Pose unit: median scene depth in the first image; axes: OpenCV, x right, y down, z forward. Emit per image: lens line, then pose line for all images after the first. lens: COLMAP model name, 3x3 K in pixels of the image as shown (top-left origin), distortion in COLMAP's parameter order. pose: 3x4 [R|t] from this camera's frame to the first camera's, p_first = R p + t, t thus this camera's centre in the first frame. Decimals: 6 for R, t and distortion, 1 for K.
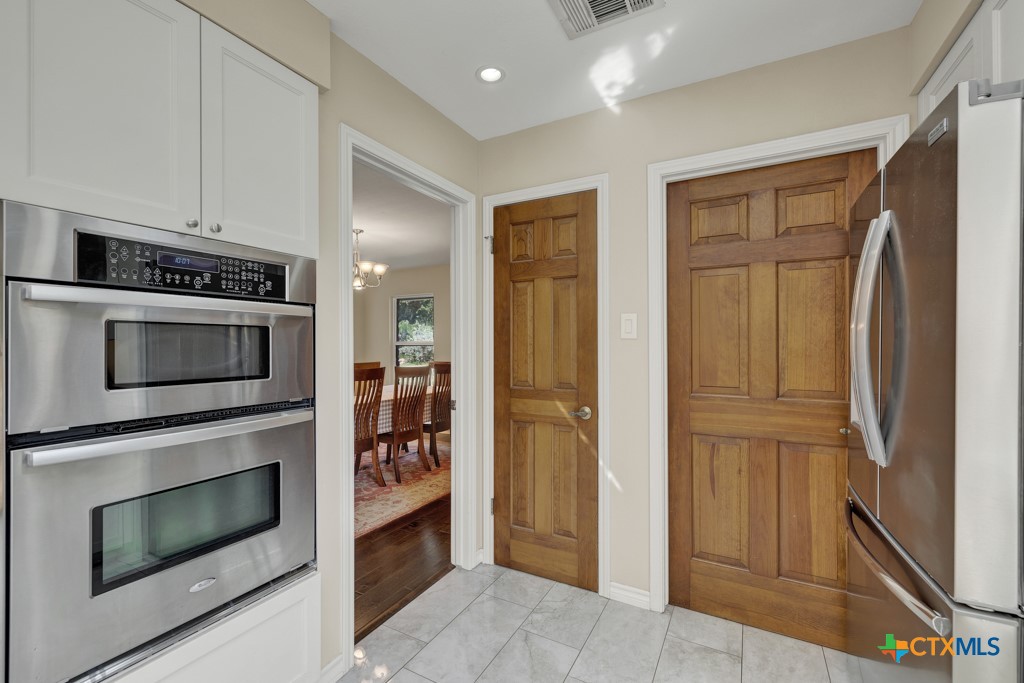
lens RADIAL K [[434.2, 0, 512.0], [0, 434.2, 341.5], [0, 0, 1]] dist [-0.000468, -0.000011]
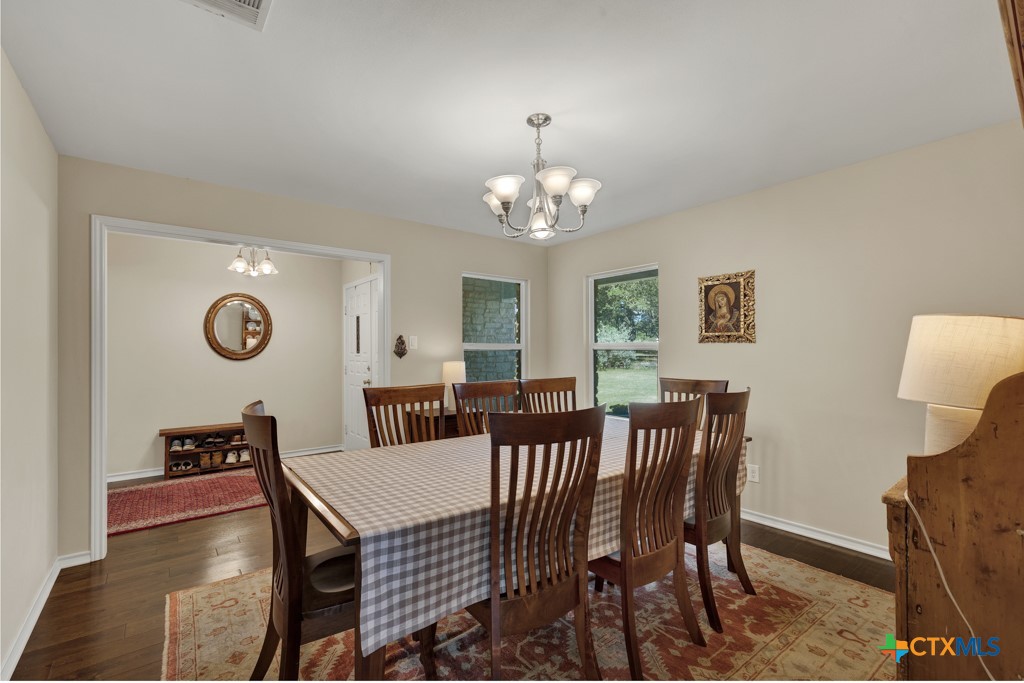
lens RADIAL K [[442.5, 0, 512.0], [0, 442.5, 341.5], [0, 0, 1]] dist [-0.000141, -0.000014]
pose [[0.921115, -0.006479, -0.389236, -0.192166], [0.003357, 0.999957, -0.008702, 0.003316], [0.389275, 0.006709, 0.921097, 0.530386]]
